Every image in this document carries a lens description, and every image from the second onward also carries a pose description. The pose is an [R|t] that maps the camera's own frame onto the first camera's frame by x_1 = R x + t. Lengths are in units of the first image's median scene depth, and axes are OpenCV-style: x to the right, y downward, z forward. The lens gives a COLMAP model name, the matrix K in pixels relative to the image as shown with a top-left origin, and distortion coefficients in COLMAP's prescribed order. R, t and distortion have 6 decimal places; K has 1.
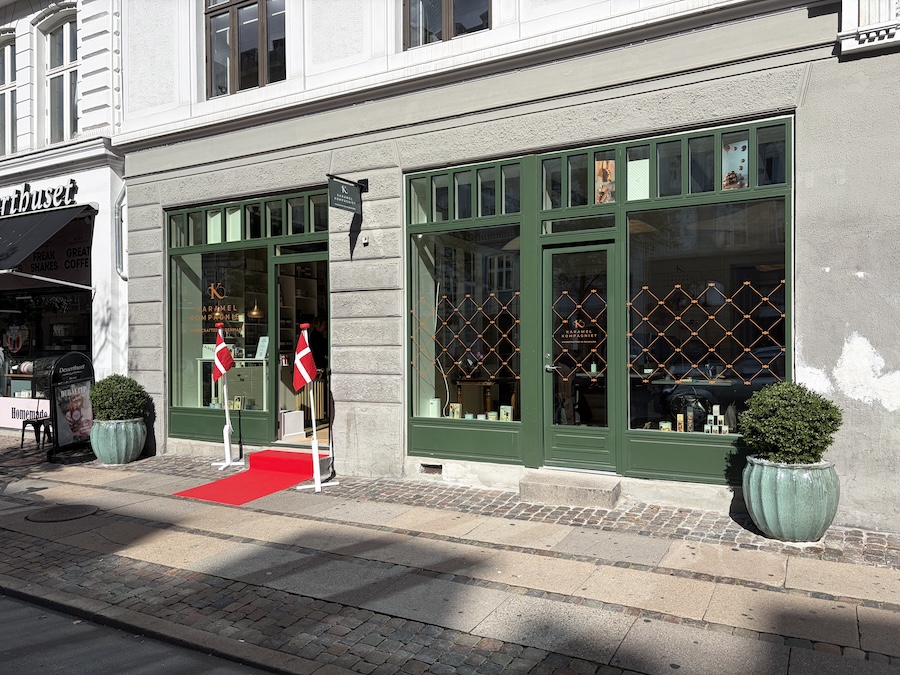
lens RADIAL K [[682.6, 0, 451.2], [0, 682.6, 341.7], [0, 0, 1]] dist [0.048054, -0.003911]
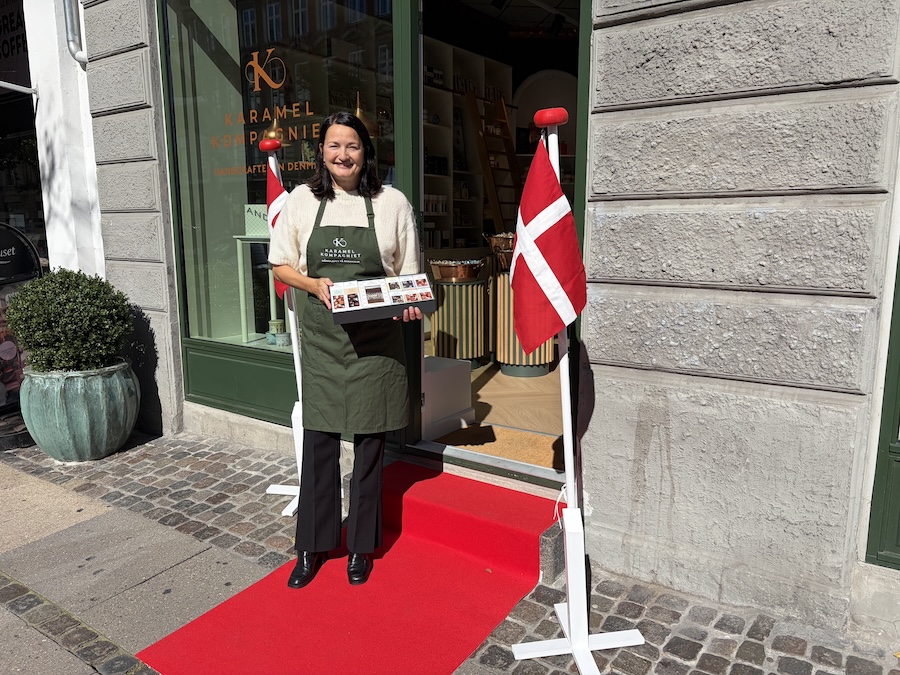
lens RADIAL K [[682.6, 0, 449.1], [0, 682.6, 336.9], [0, 0, 1]] dist [0.048054, -0.003911]
pose [[0.993055, 0.023246, -0.115333, -0.179089], [-0.003907, 0.986261, 0.165148, 0.015029], [0.117588, -0.163551, 0.979502, 0.576859]]
